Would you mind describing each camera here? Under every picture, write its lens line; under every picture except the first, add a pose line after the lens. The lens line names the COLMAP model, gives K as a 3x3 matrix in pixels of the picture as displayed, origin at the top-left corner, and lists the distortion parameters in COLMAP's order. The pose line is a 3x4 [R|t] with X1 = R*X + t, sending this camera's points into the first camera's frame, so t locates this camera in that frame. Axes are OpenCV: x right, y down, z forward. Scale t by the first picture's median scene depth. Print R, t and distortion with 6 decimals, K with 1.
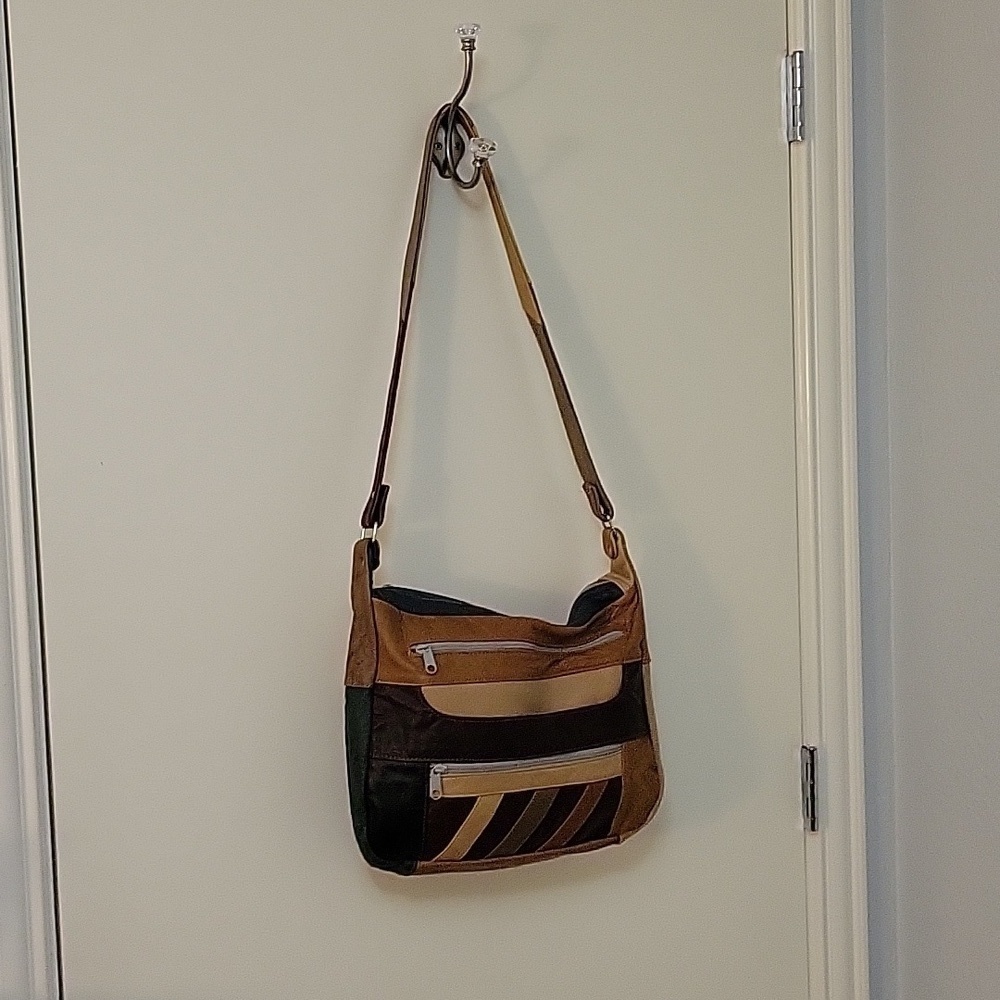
lens RADIAL K [[1345.8, 0, 500.0], [0, 1345.8, 500.0], [0, 0, 1]] dist [0.024157, 0.025205]
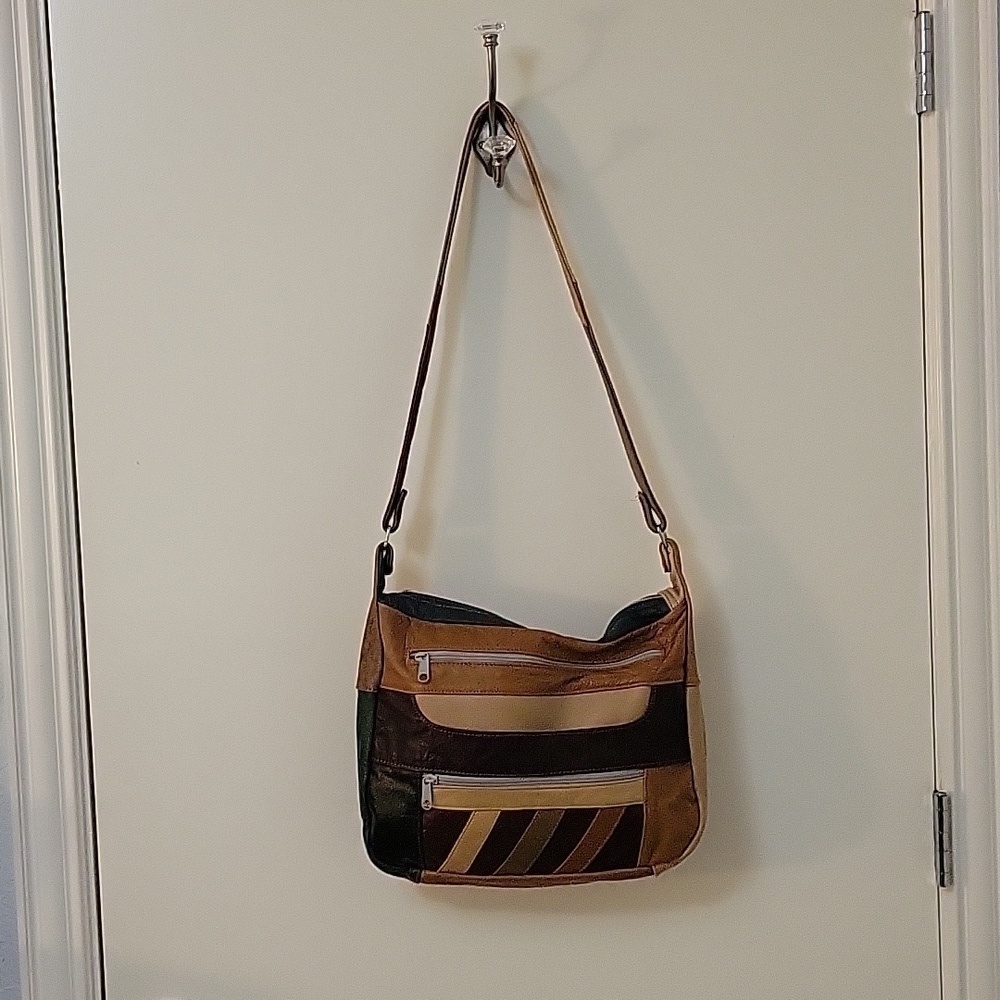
lens RADIAL K [[1345.8, 0, 500.0], [0, 1345.8, 500.0], [0, 0, 1]] dist [0.024157, 0.025205]
pose [[0.947000, 0.023201, -0.320393, 0.302453], [-0.021956, 0.999731, 0.007500, -0.012897], [0.320481, -0.000068, 0.947255, 0.078391]]
